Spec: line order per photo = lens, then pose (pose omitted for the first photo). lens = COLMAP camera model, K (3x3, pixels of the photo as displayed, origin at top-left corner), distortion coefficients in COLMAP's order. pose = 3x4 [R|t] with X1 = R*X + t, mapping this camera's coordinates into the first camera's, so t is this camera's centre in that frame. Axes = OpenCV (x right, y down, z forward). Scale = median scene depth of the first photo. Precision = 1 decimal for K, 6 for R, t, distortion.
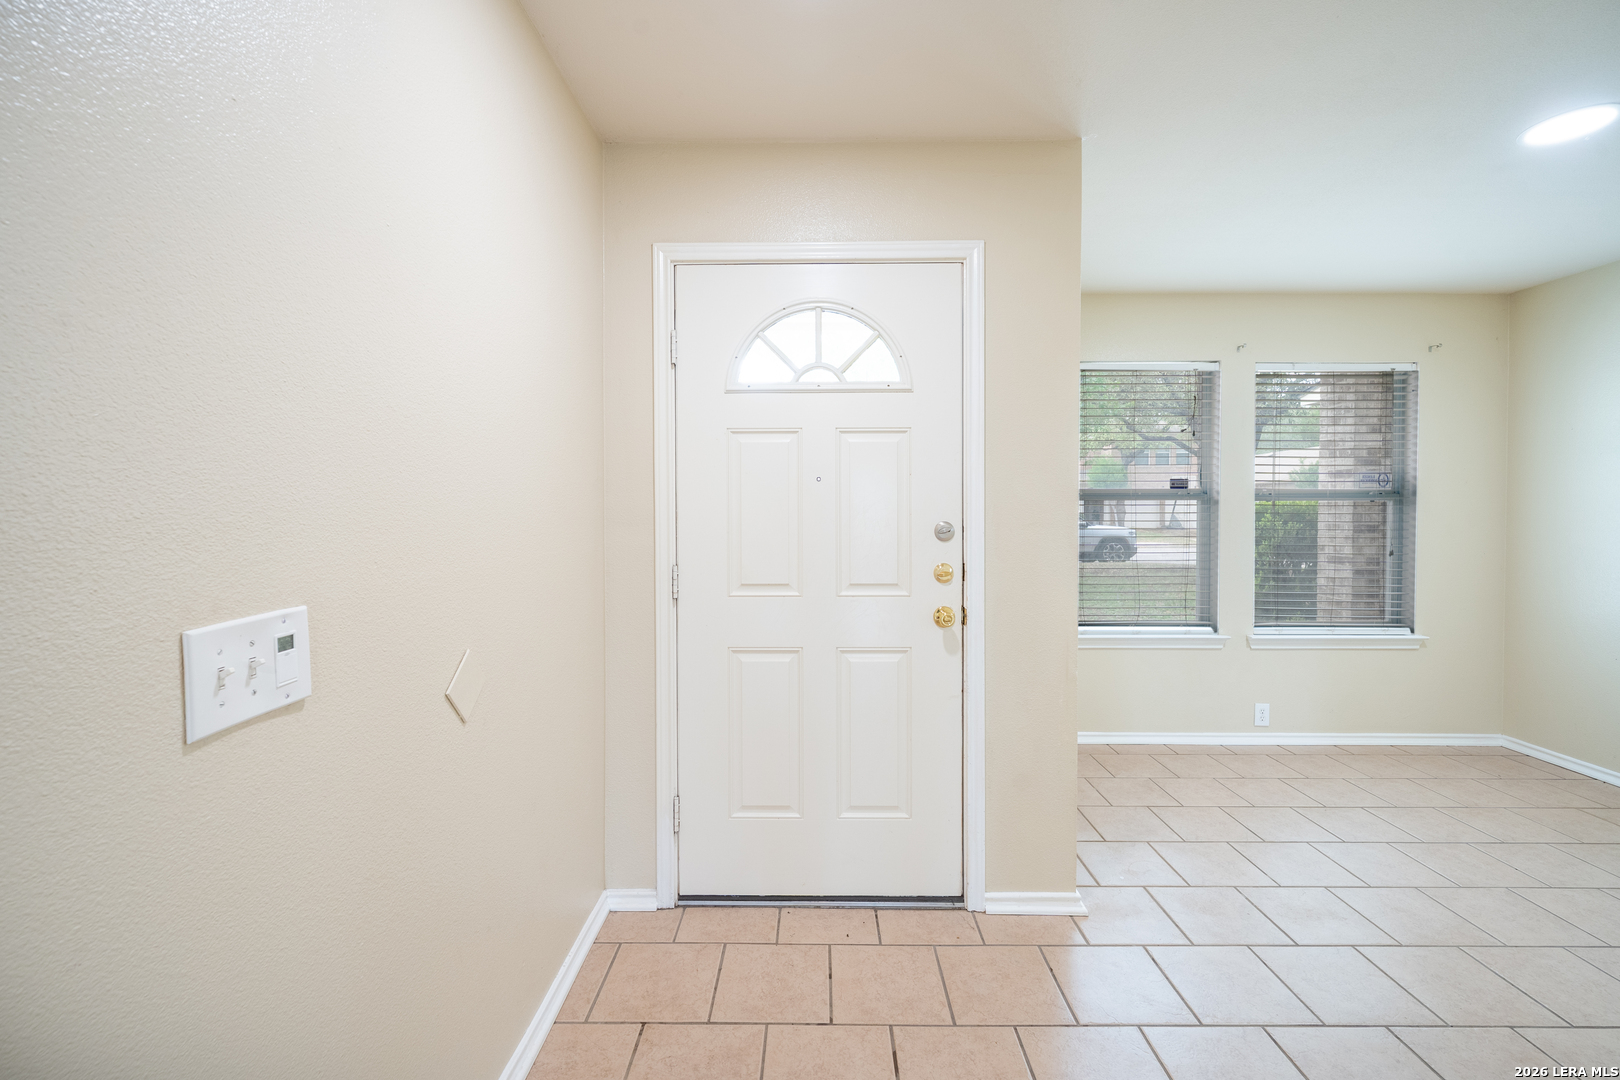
lens RADIAL K [[742.9, 0, 807.6], [0, 742.9, 518.8], [0, 0, 1]] dist [0.001207, -0.000154]
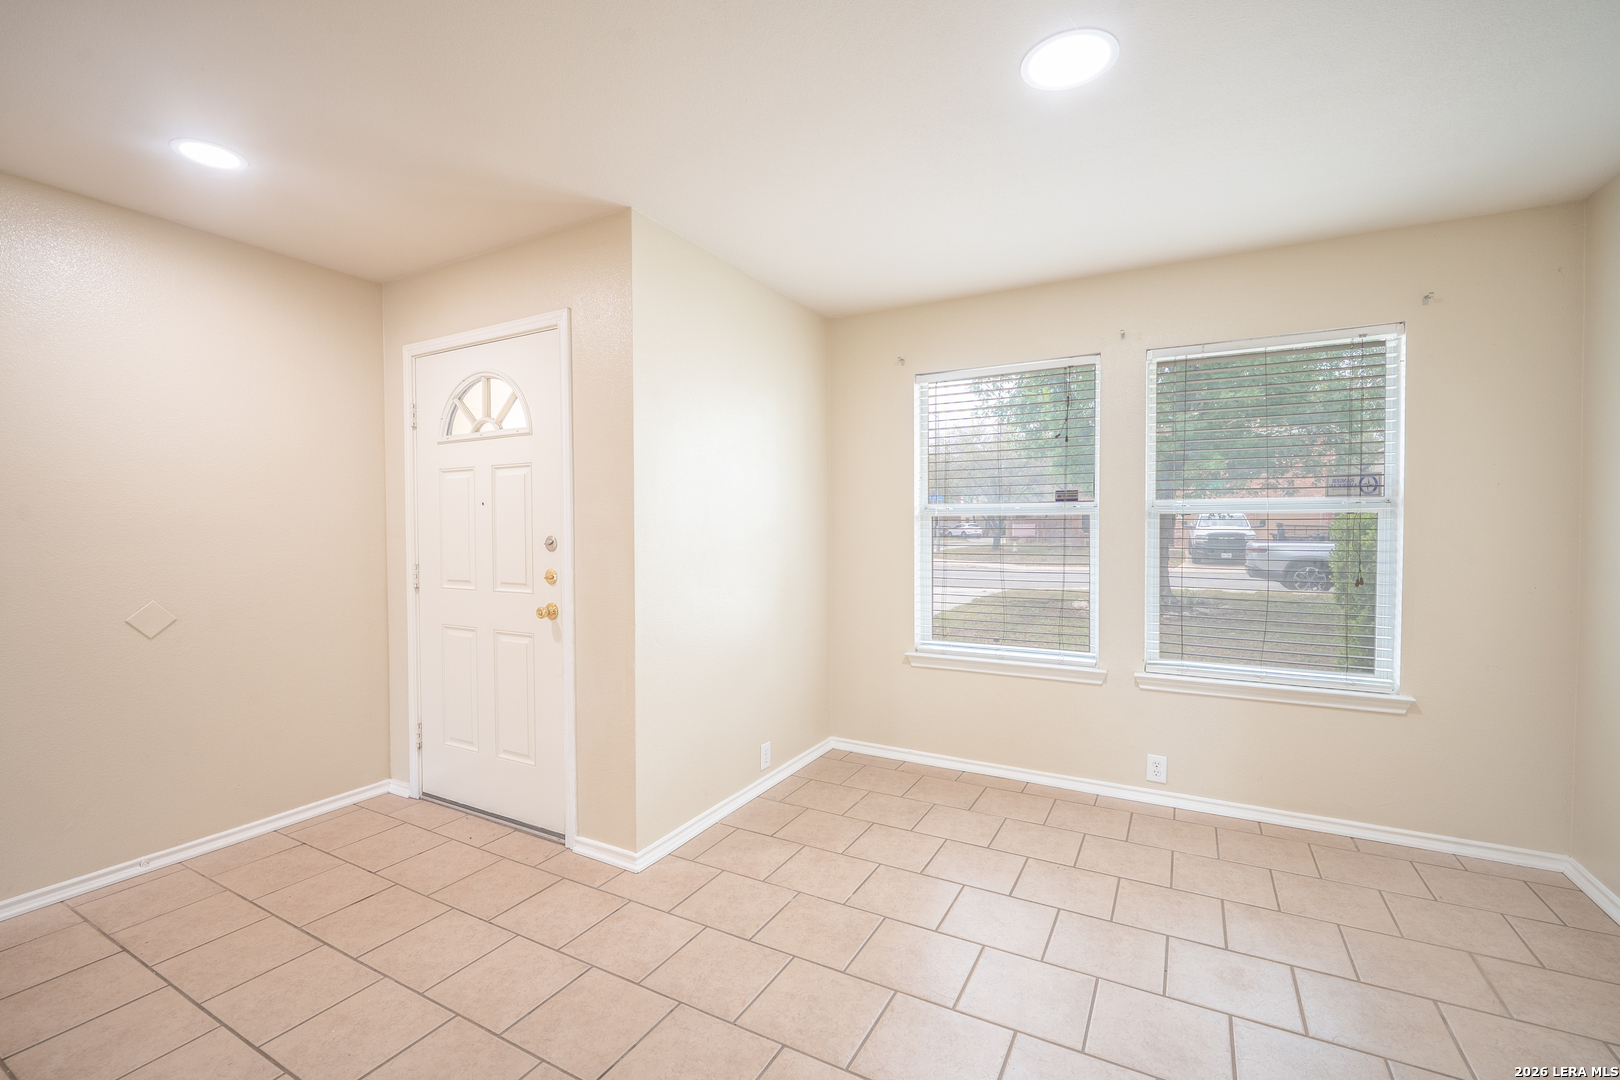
lens RADIAL K [[706.2, 0, 721.7], [0, 706.2, 540.6], [0, 0, 1]] dist [-0.000992, -0.005068]
pose [[0.860361, 0.008627, -0.509612, 1.022860], [-0.003250, 0.999929, 0.011441, -0.002515], [0.509675, -0.008187, 0.860328, 0.113764]]
